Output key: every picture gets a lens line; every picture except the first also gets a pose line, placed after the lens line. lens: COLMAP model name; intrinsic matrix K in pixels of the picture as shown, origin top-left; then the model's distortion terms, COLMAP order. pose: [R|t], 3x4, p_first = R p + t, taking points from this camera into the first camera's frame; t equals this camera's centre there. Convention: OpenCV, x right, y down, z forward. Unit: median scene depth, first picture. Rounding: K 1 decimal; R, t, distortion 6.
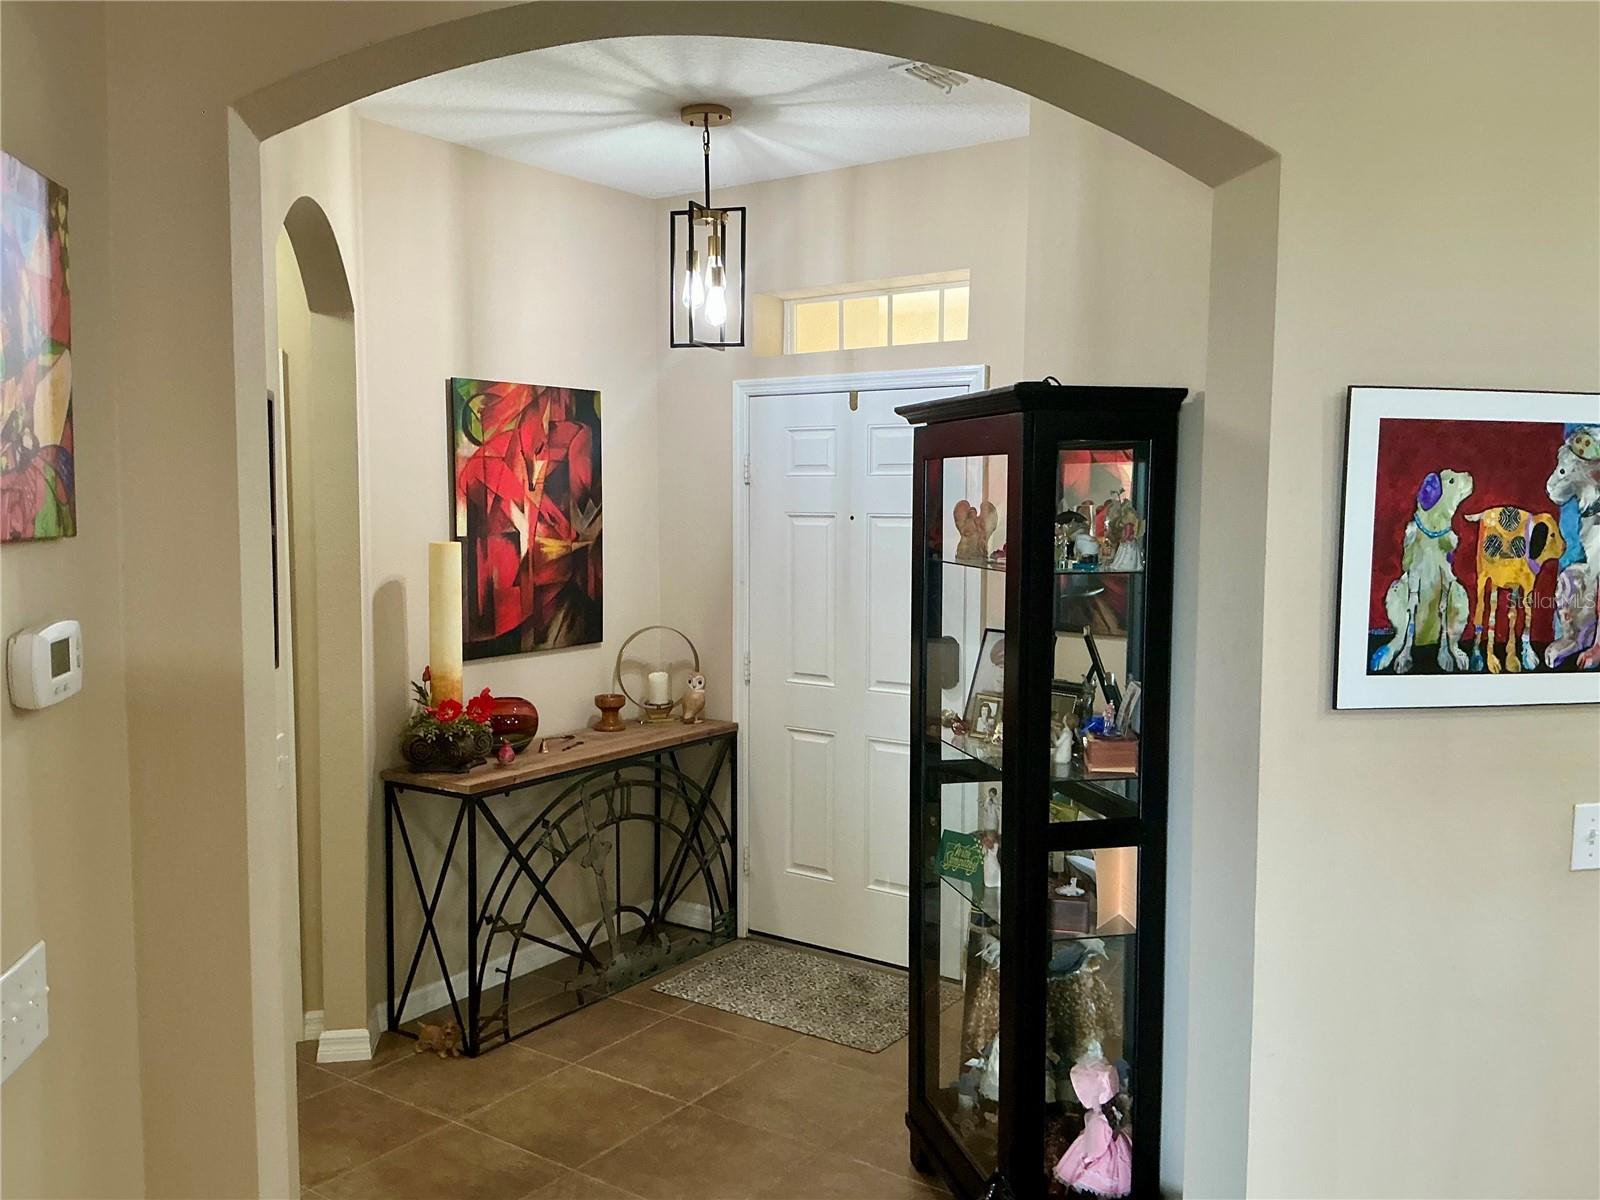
lens RADIAL K [[1340.9, 0, 800.0], [0, 1340.9, 600.0], [0, 0, 1]] dist [0.160444, -0.323852]
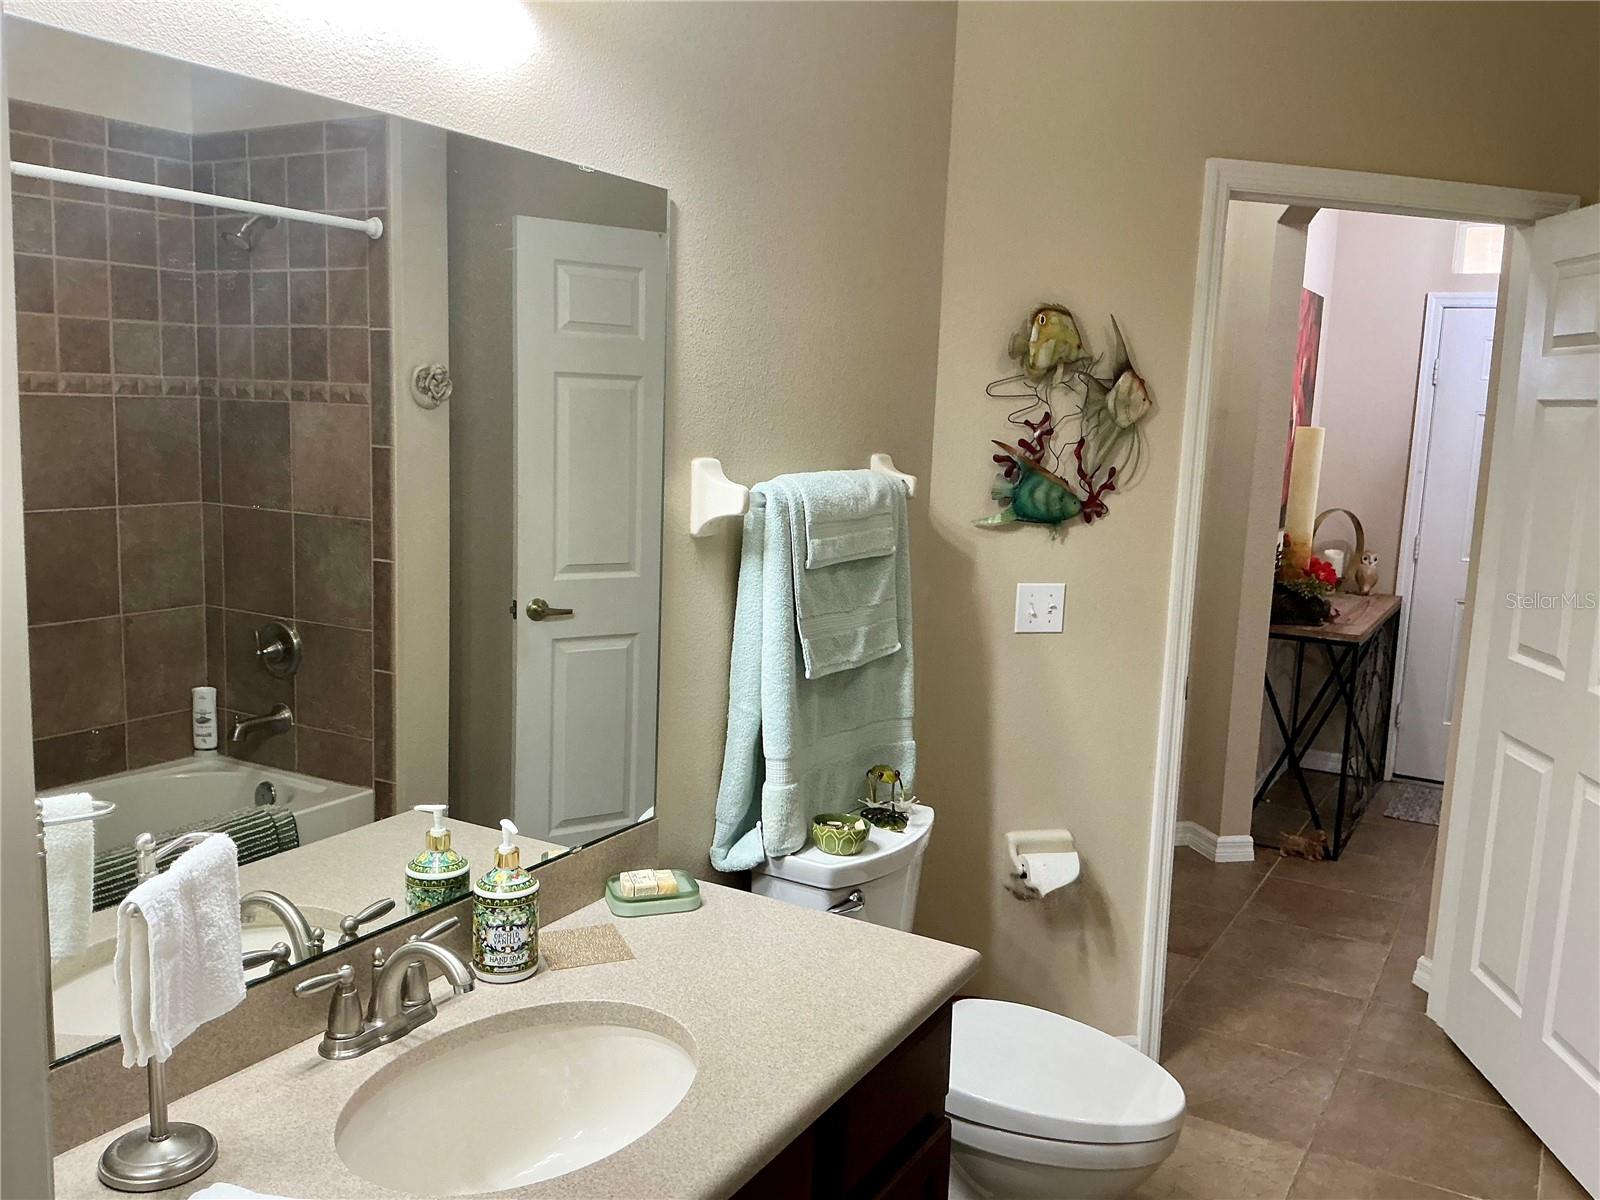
lens RADIAL K [[1340.9, 0, 800.0], [0, 1340.9, 600.0], [0, 0, 1]] dist [0.160444, -0.323852]
pose [[0.996091, 0.017974, 0.086487, -0.658689], [-0.023753, 0.997519, 0.066267, 0.030140], [-0.085081, -0.068062, 0.994047, -0.113210]]
